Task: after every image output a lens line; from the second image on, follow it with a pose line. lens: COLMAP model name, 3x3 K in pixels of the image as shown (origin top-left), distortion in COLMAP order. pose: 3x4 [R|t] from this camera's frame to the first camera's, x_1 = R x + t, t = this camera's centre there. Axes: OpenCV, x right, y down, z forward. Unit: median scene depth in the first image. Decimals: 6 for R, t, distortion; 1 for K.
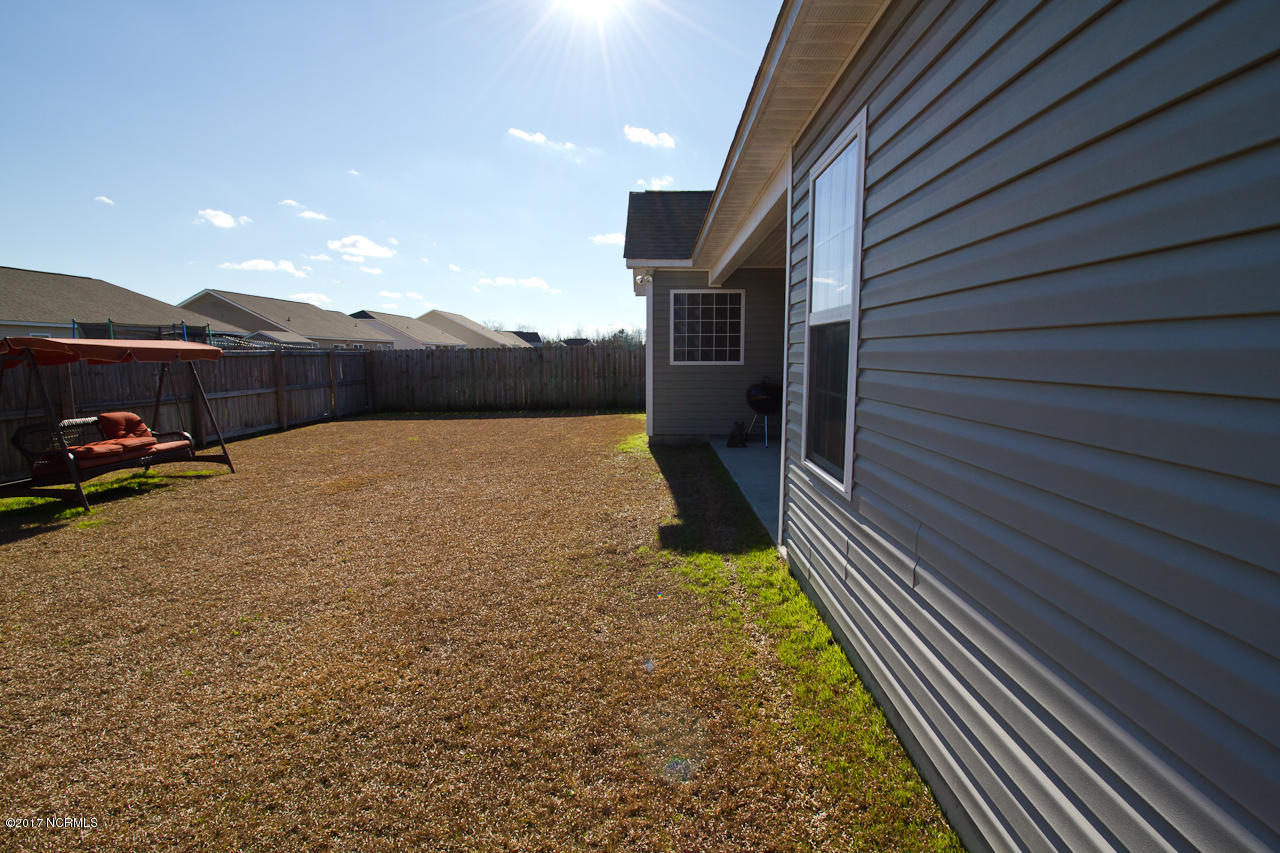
lens RADIAL K [[592.5, 0, 639.4], [0, 592.5, 428.2], [0, 0, 1]] dist [-0.010044, -0.007579]
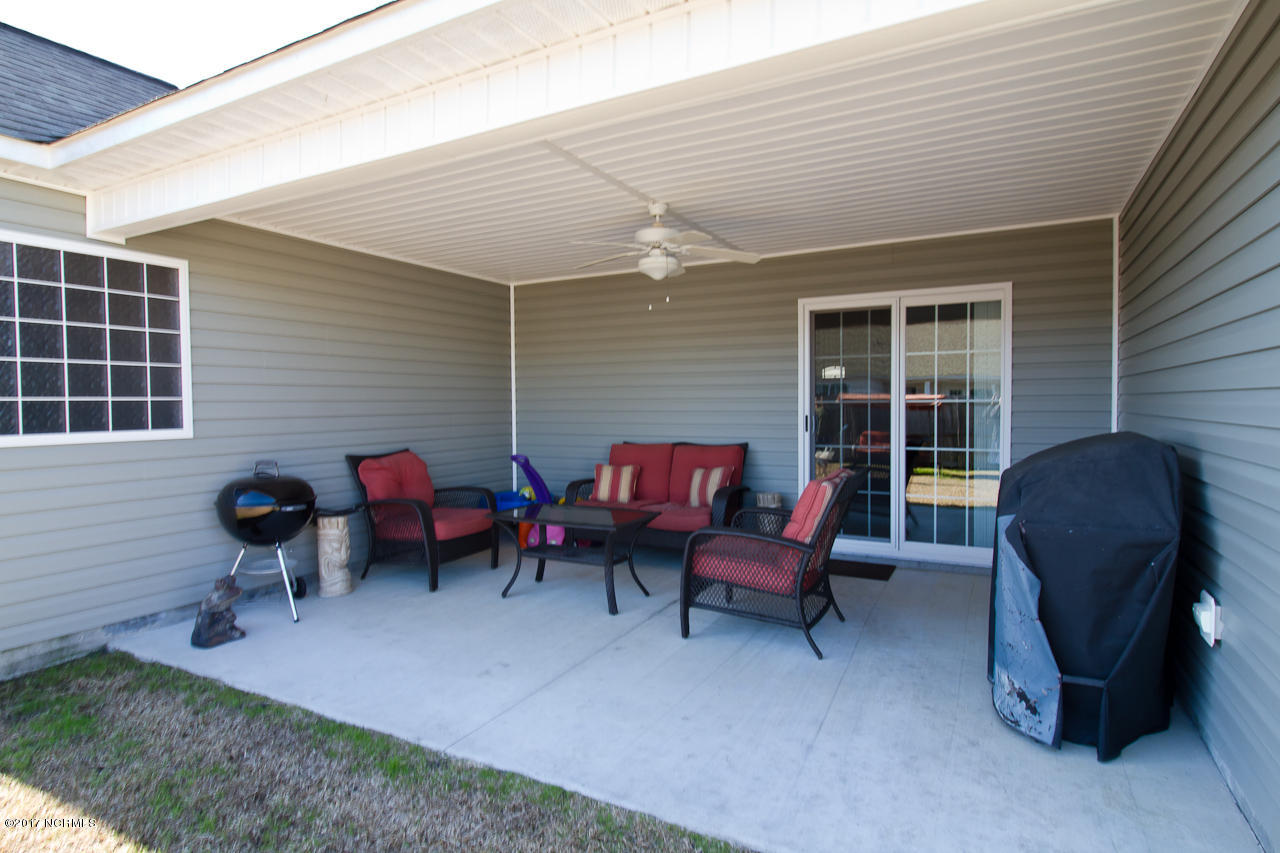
lens RADIAL K [[690.7, 0, 642.3], [0, 690.7, 425.8], [0, 0, 1]] dist [0.005762, -0.011432]
pose [[0.457866, -0.034328, 0.888358, -0.114519], [0.117180, 0.992866, -0.022029, -0.067412], [-0.881265, 0.114184, 0.458622, 0.495698]]
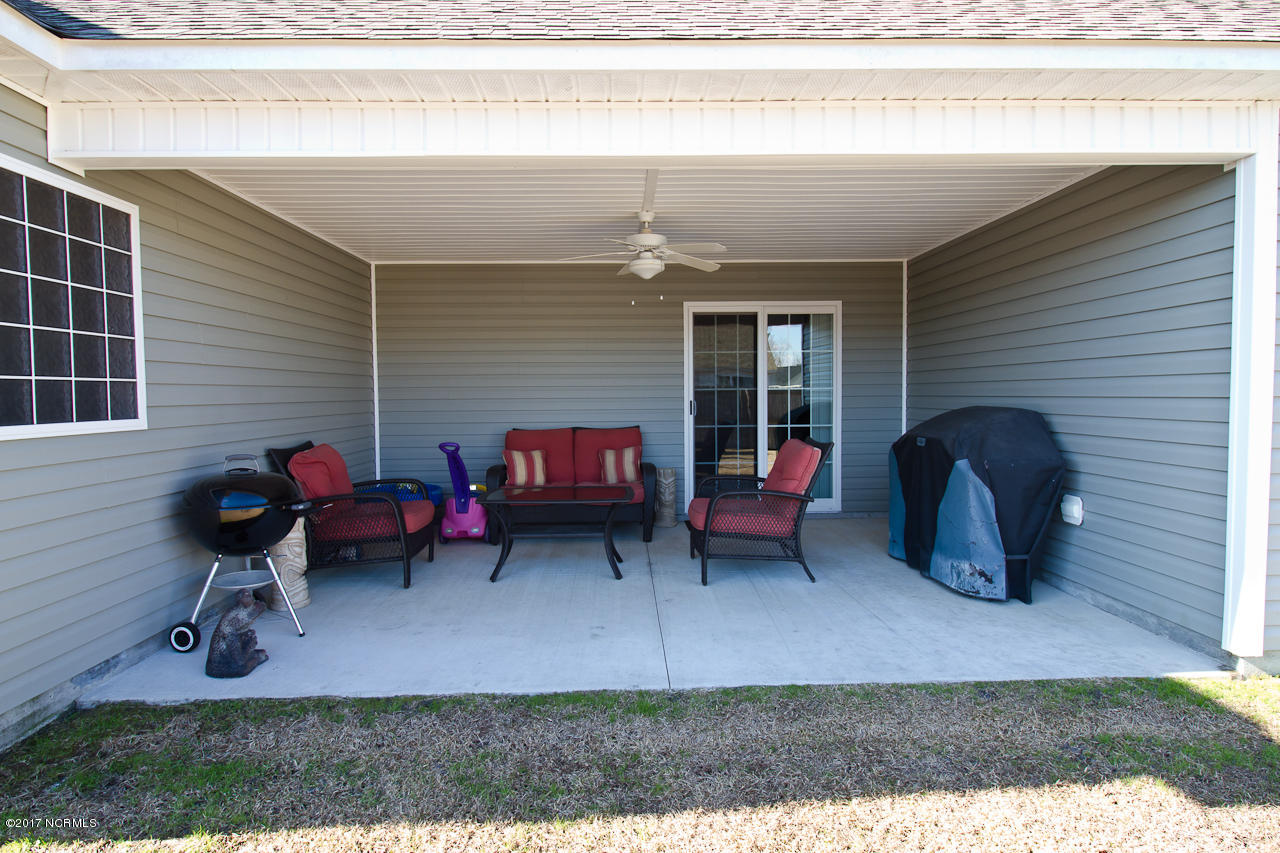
lens RADIAL K [[690.7, 0, 648.5], [0, 690.7, 425.7], [0, 0, 1]] dist [0.005762, -0.011432]
pose [[-0.053273, -0.046283, 0.997507, -0.230599], [0.132168, 0.989810, 0.052985, -0.092835], [-0.989795, 0.134661, -0.046613, 0.742754]]
